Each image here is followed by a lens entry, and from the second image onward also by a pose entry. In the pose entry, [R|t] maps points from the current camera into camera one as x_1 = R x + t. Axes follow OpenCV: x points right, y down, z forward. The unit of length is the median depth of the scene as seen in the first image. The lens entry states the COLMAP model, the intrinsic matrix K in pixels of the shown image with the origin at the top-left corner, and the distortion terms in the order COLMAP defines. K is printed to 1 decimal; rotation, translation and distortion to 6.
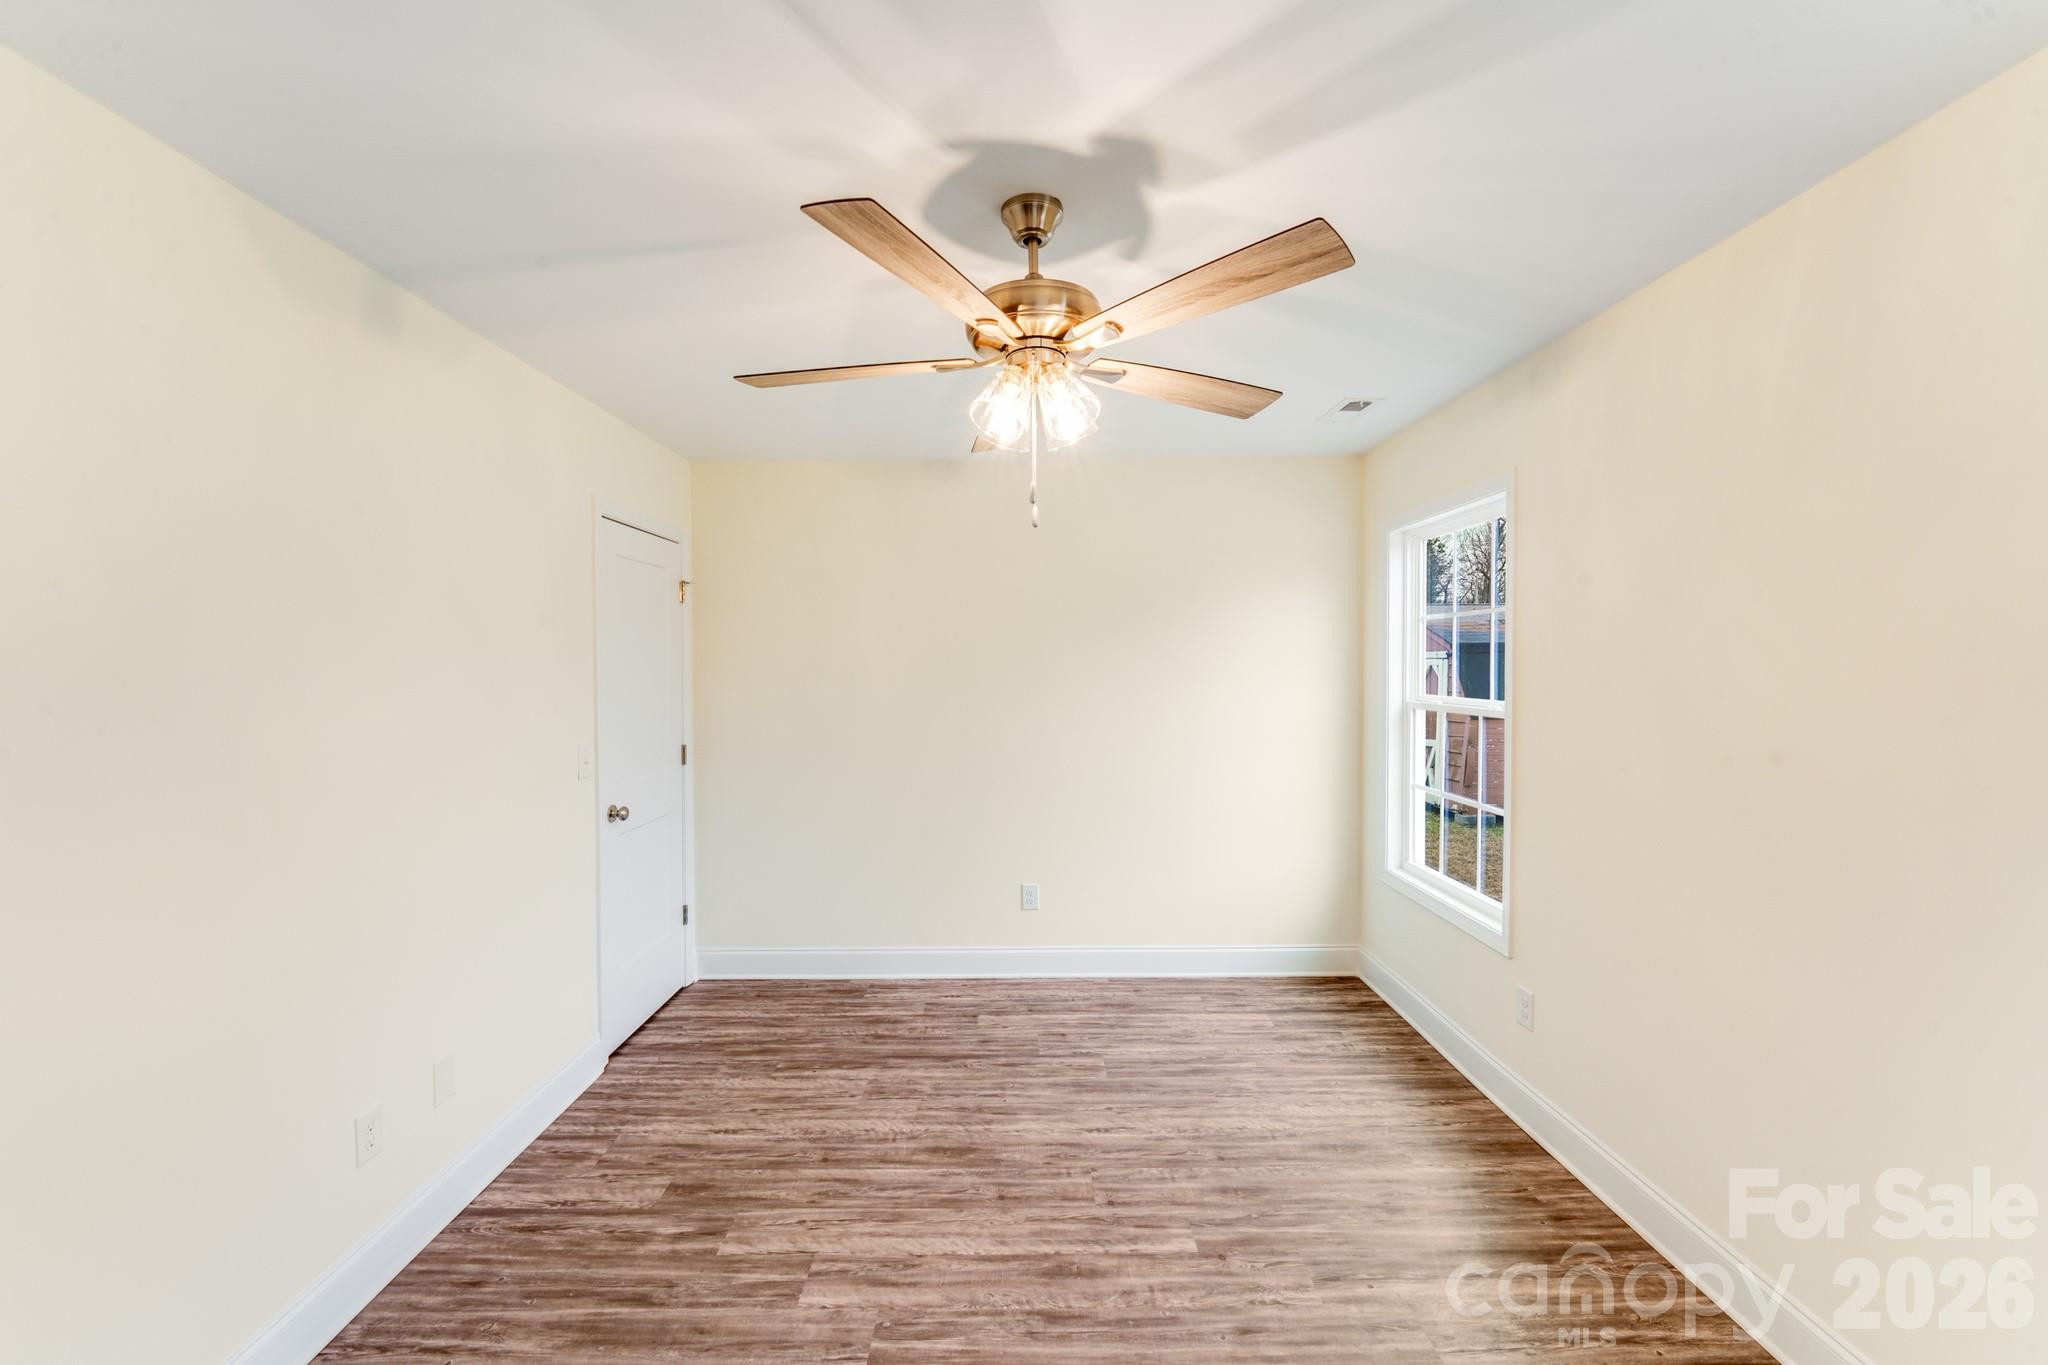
lens RADIAL K [[825.1, 0, 1025.6], [0, 825.1, 678.6], [0, 0, 1]] dist [-0.001334, -0.008334]
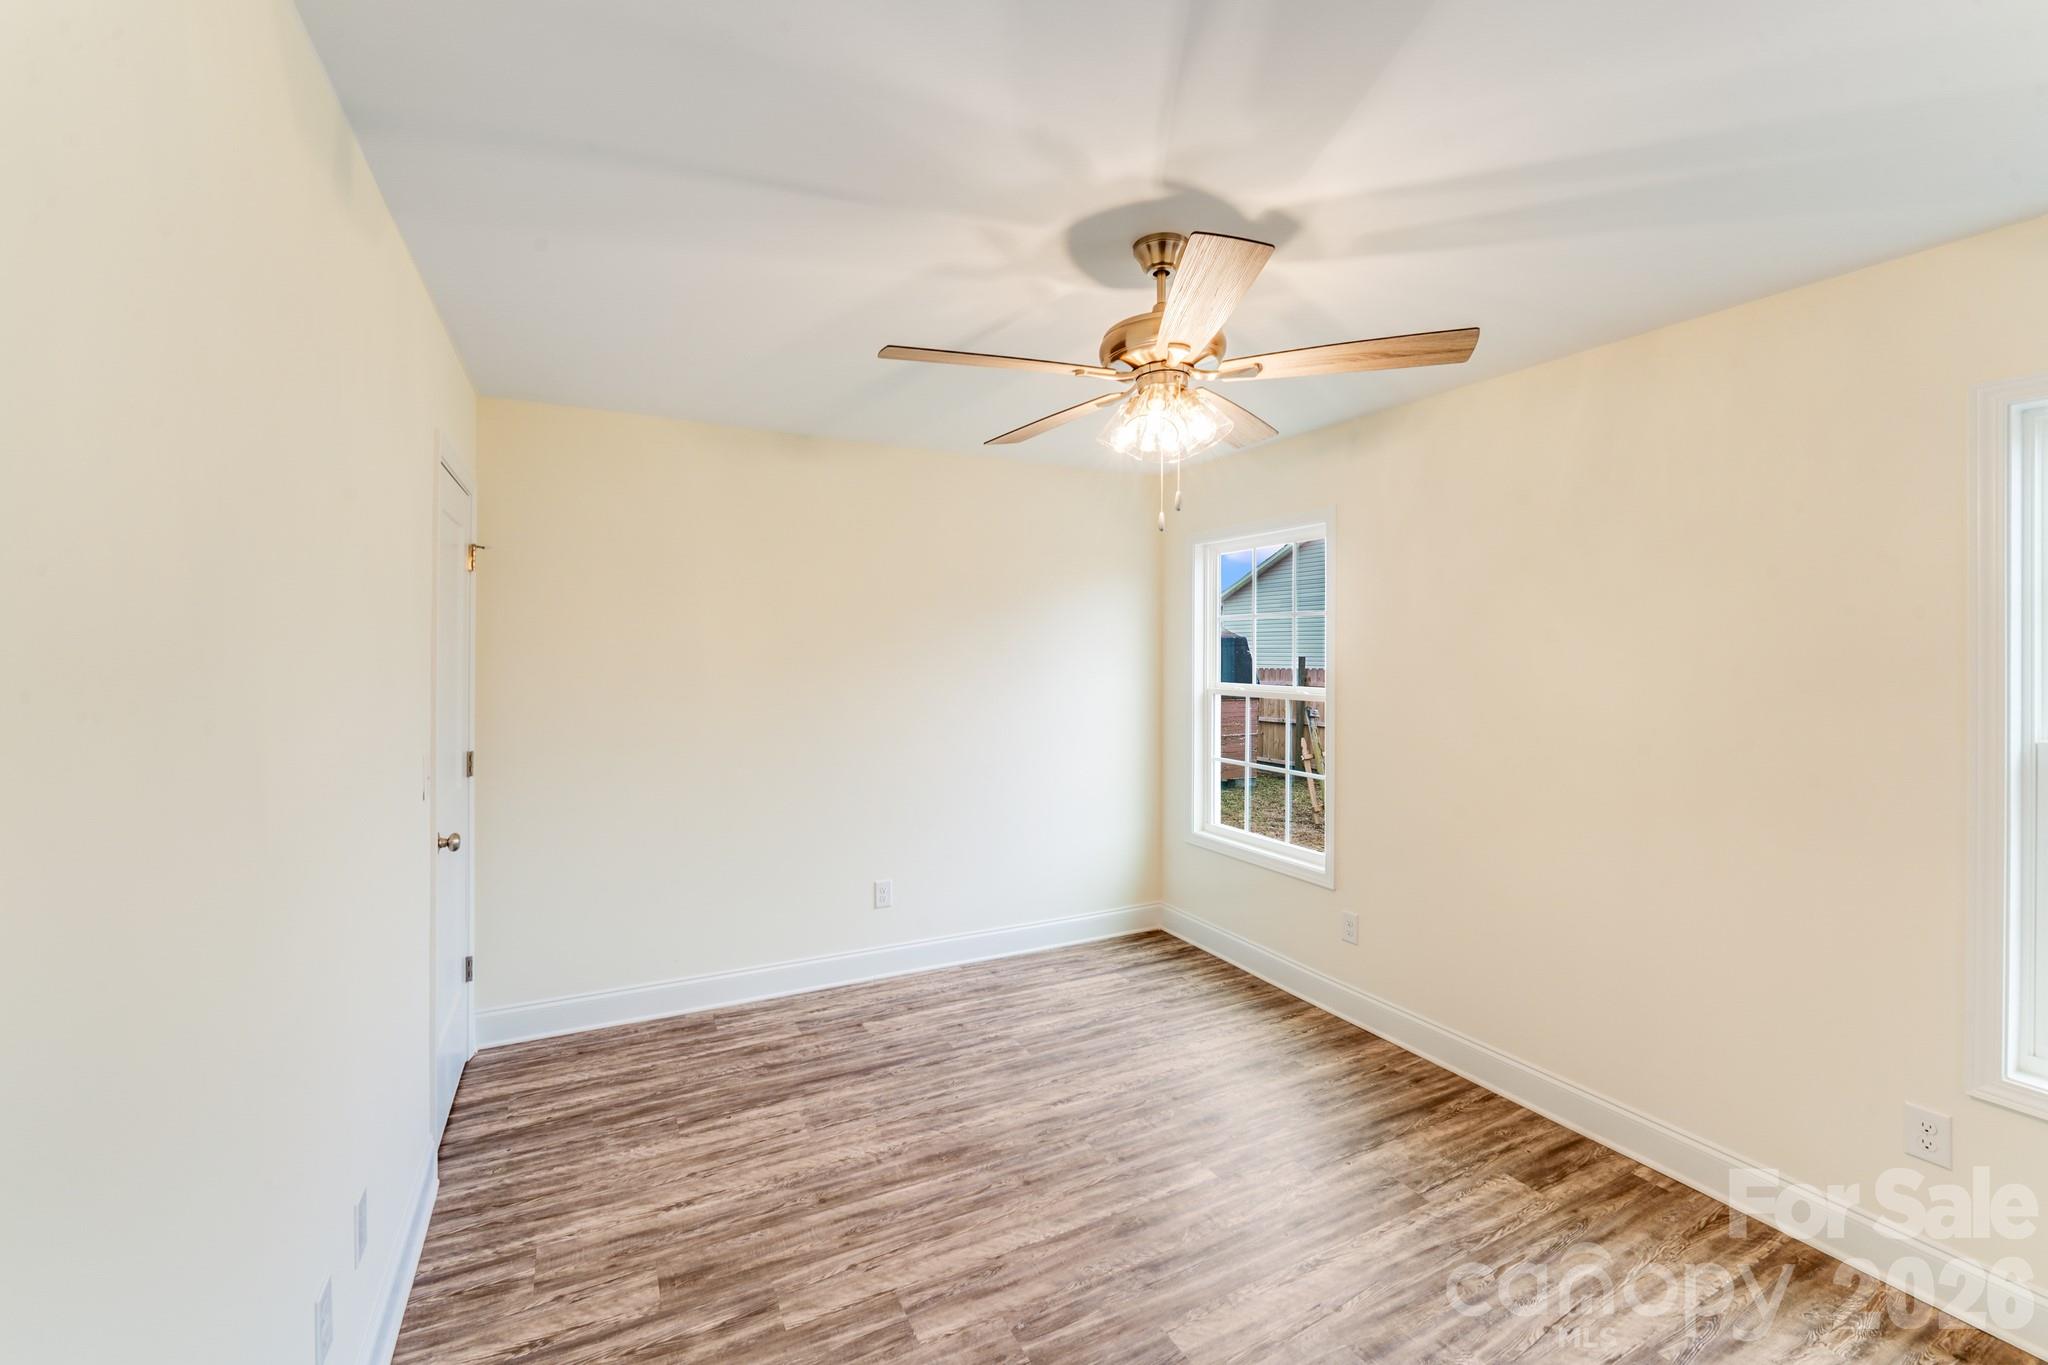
lens RADIAL K [[842.8, 0, 1018.9], [0, 842.8, 646.2], [0, 0, 1]] dist [-0.001479, -0.005302]
pose [[0.891320, 0.012198, 0.453211, -0.481859], [-0.001401, 0.999707, -0.024150, -0.003216], [-0.453373, 0.020890, 0.891076, 0.066185]]
